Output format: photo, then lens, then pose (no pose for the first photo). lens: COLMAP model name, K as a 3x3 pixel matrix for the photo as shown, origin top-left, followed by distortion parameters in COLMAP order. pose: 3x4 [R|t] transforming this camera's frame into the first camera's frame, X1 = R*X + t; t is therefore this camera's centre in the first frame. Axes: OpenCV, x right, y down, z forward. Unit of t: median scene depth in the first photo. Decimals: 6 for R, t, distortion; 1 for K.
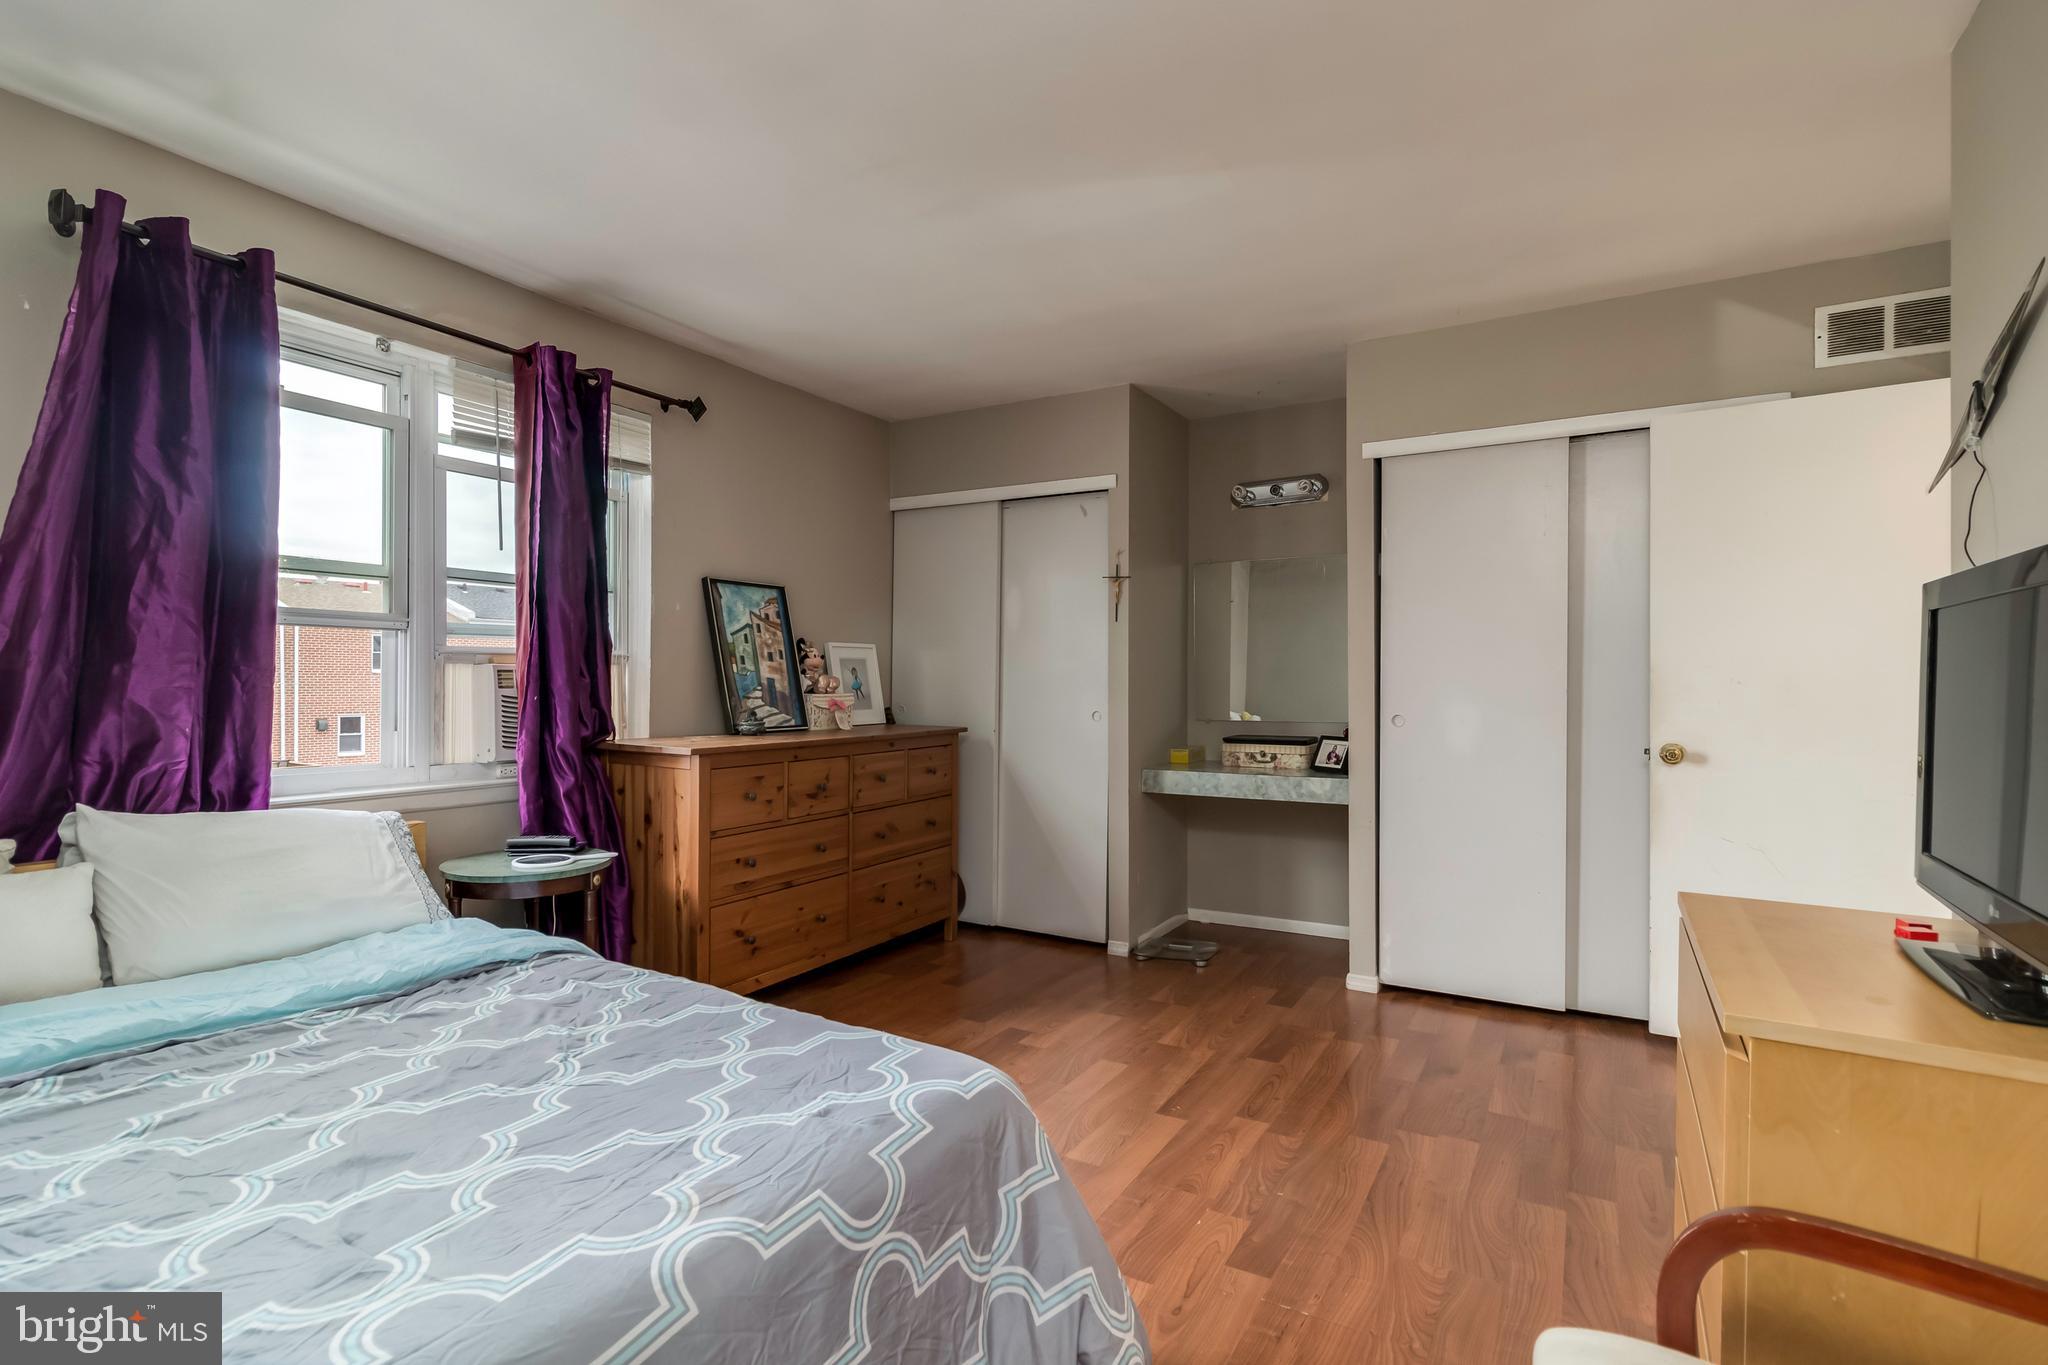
lens RADIAL K [[958.8, 0, 1020.6], [0, 958.8, 691.0], [0, 0, 1]] dist [0.001008, 0.000301]
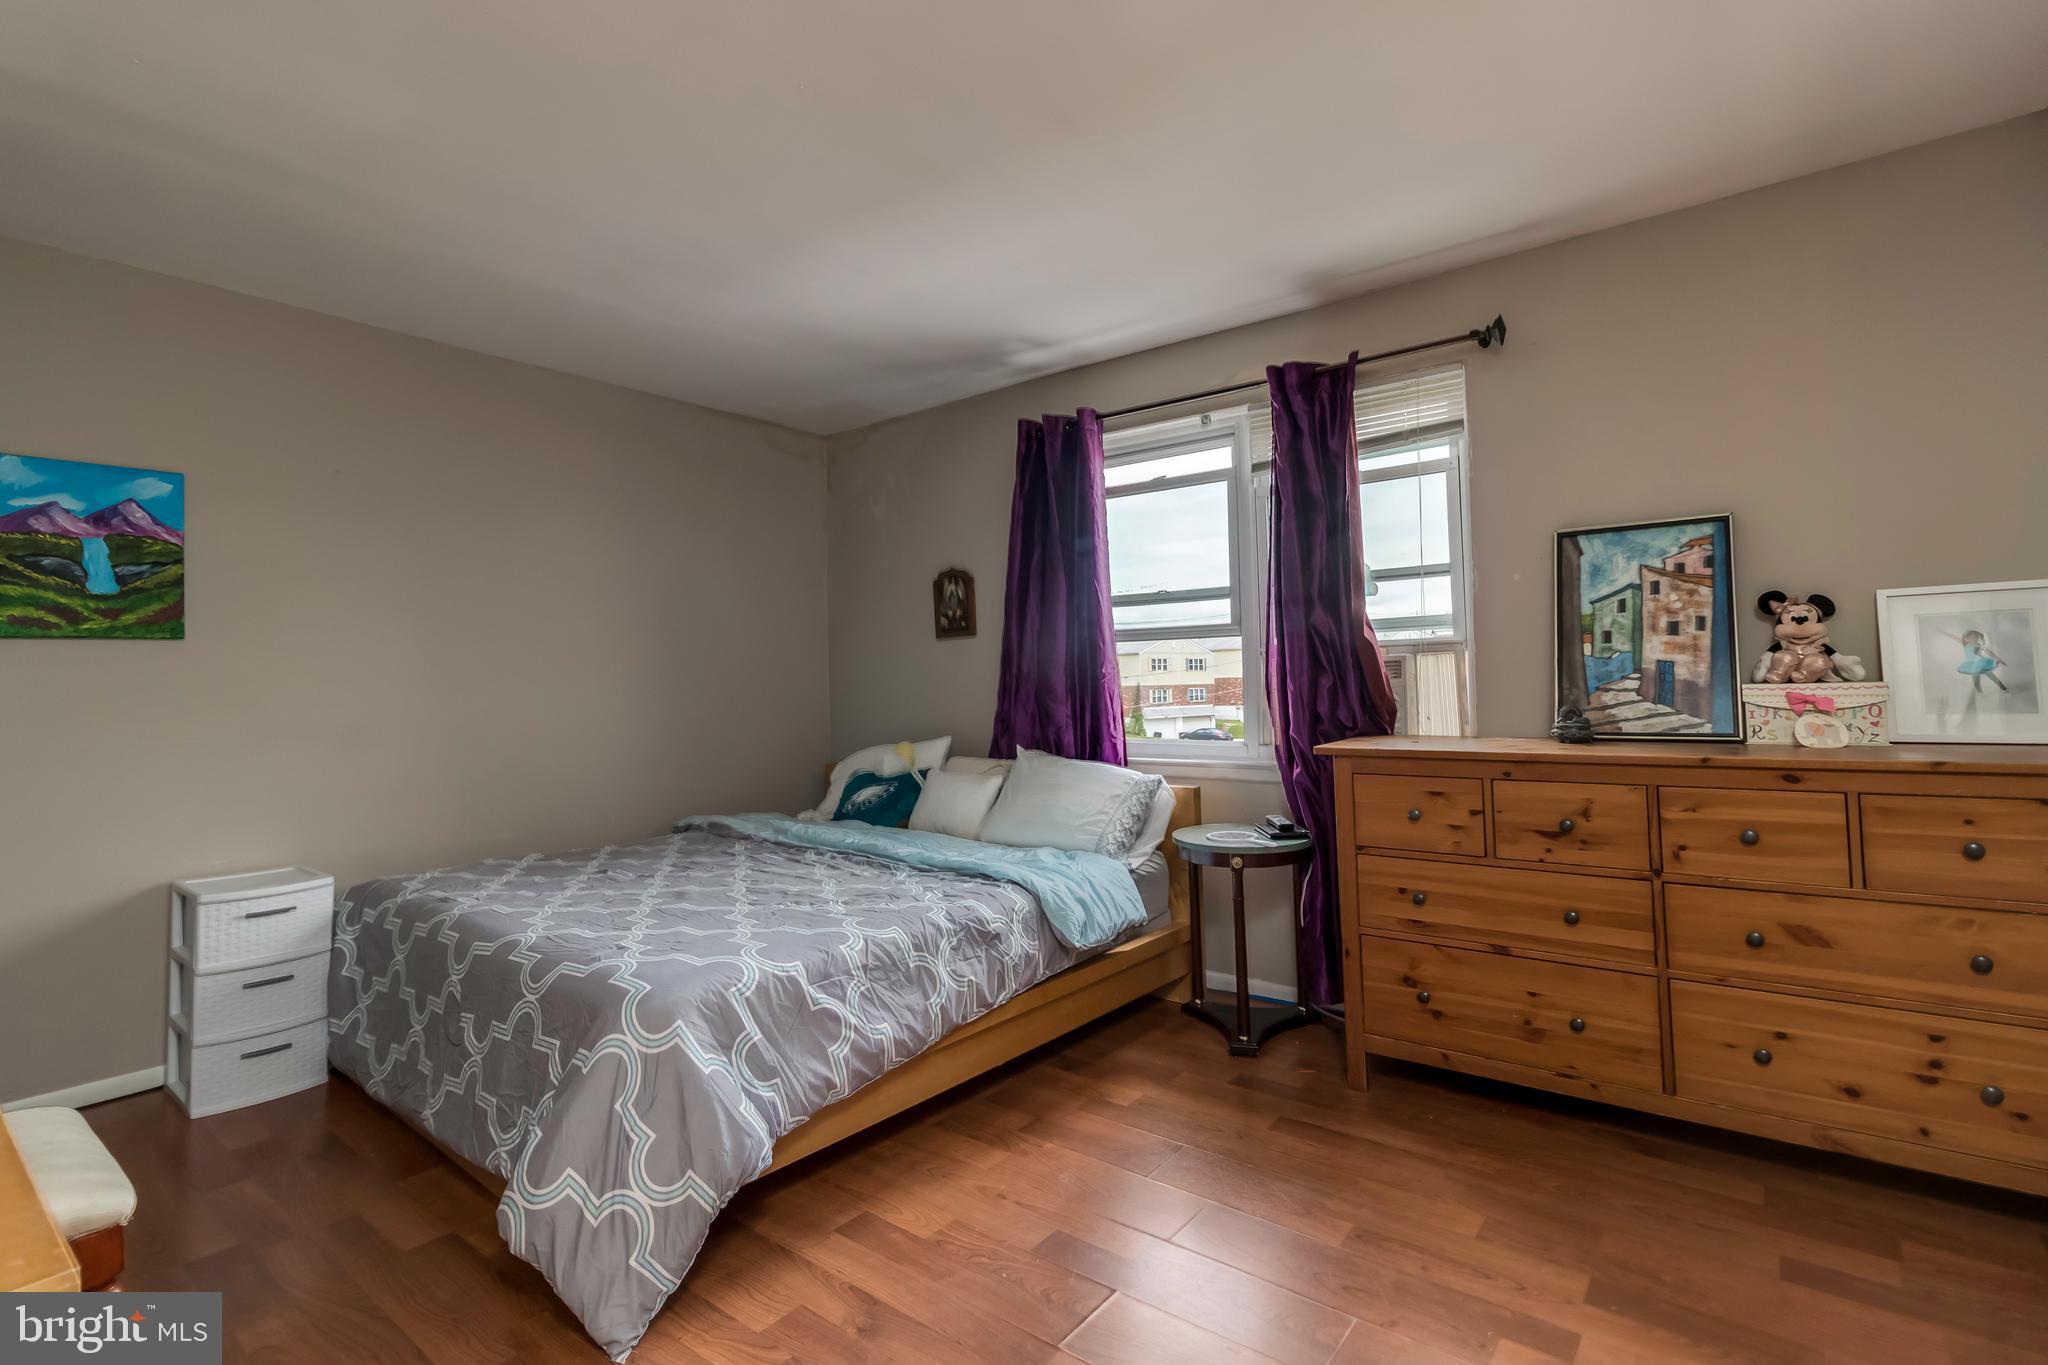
lens RADIAL K [[958.8, 0, 1034.9], [0, 958.8, 664.8], [0, 0, 1]] dist [0.001008, 0.000301]
pose [[-0.127564, -0.023076, -0.991562, 0.468518], [0.008638, 0.999666, -0.024376, 0.001998], [0.991793, -0.011674, -0.127322, 0.669165]]
